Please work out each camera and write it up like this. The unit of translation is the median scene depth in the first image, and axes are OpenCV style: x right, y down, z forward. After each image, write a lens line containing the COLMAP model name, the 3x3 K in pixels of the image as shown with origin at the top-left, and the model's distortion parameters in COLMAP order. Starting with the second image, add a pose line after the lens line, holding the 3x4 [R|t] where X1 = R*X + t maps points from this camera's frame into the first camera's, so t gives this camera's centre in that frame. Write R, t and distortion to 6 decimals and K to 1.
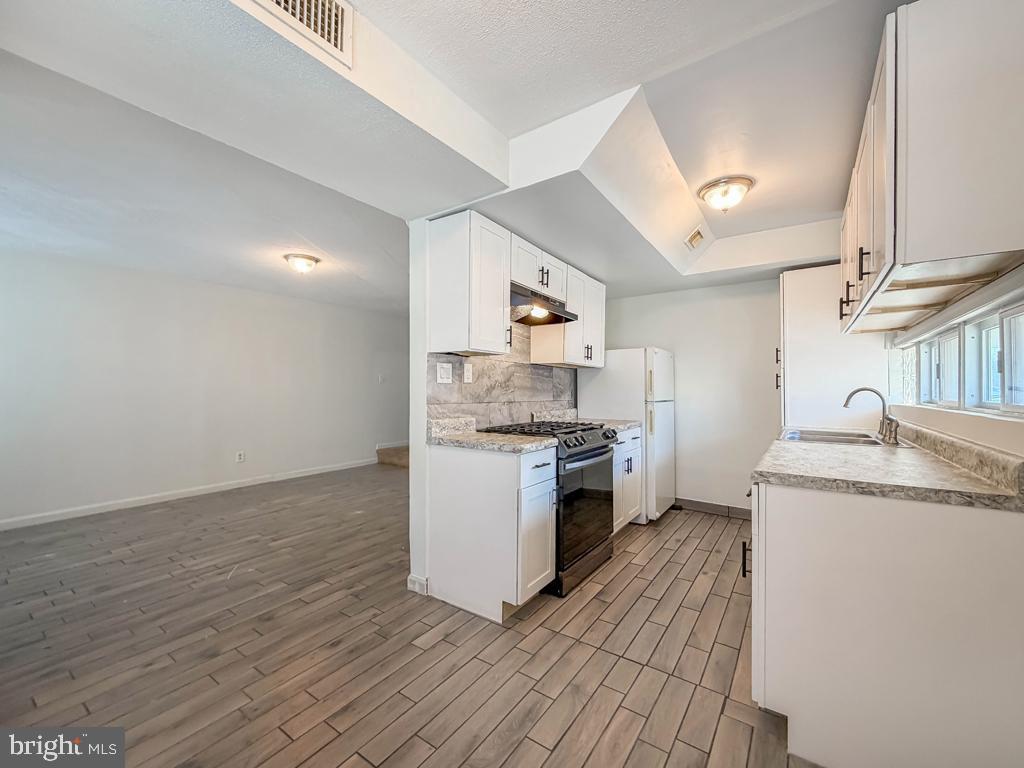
lens RADIAL K [[418.5, 0, 511.6], [0, 418.5, 389.9], [0, 0, 1]] dist [0.000321, -0.000124]
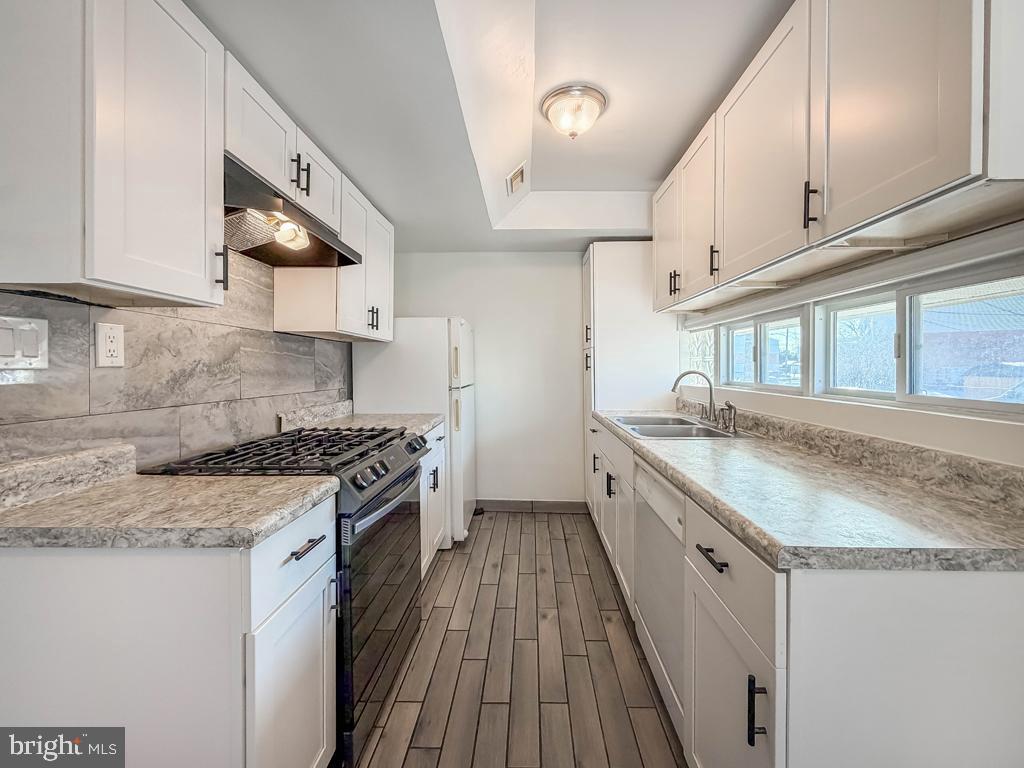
lens RADIAL K [[415.6, 0, 517.7], [0, 415.6, 369.8], [0, 0, 1]] dist [-0.001007, -0.000059]
pose [[0.838130, -0.009393, 0.545390, 0.014614], [0.004134, 0.999932, 0.010869, -0.015031], [-0.545455, -0.006855, 0.838112, 0.362468]]
